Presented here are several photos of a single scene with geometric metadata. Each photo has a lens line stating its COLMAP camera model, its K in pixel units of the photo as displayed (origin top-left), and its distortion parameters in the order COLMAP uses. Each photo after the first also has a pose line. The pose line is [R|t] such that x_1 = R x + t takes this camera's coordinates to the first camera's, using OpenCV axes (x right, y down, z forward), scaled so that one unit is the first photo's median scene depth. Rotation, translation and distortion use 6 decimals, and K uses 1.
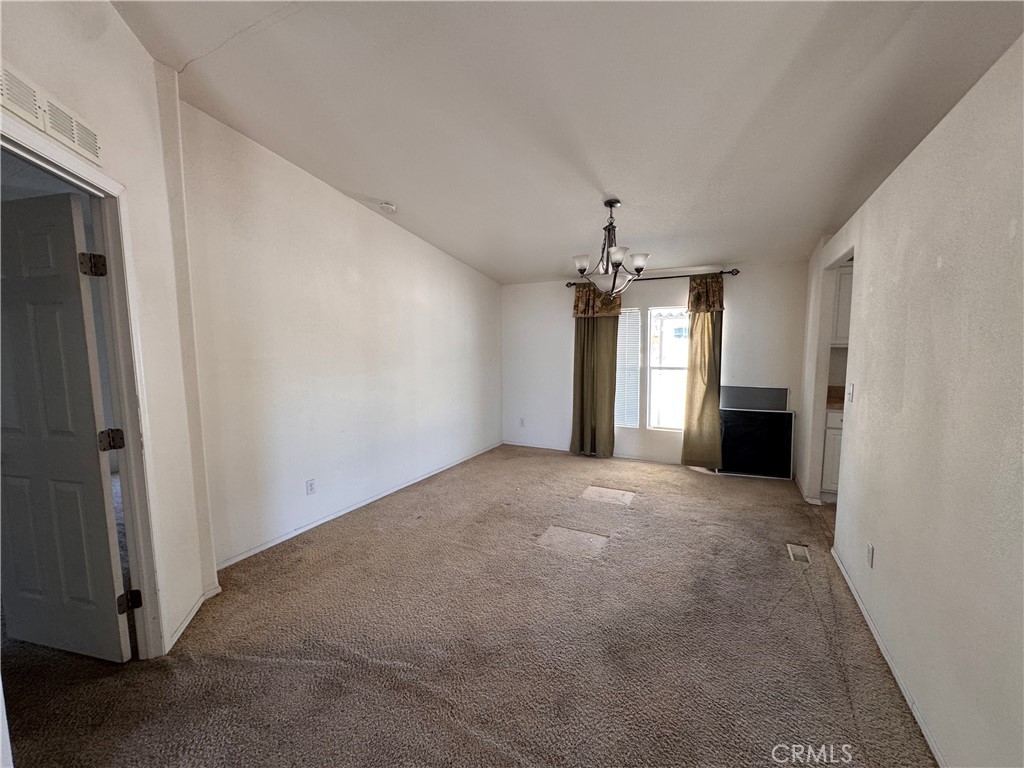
lens RADIAL K [[409.1, 0, 512.0], [0, 409.1, 381.7], [0, 0, 1]] dist [-0.002062, 0.000527]
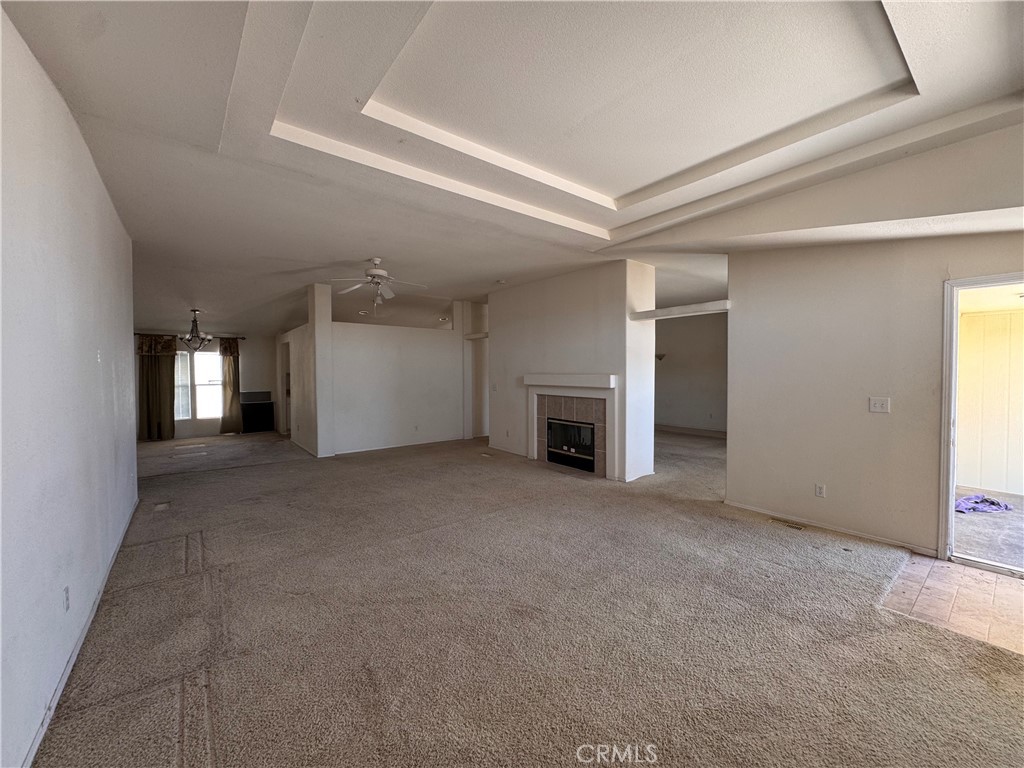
lens RADIAL K [[409.1, 0, 512.0], [0, 409.1, 381.7], [0, 0, 1]] dist [-0.002062, 0.000527]
pose [[0.418574, -0.008776, 0.908140, -0.773410], [0.080563, 0.996370, -0.027504, 0.121938], [-0.904602, 0.084675, 0.417761, -1.089665]]
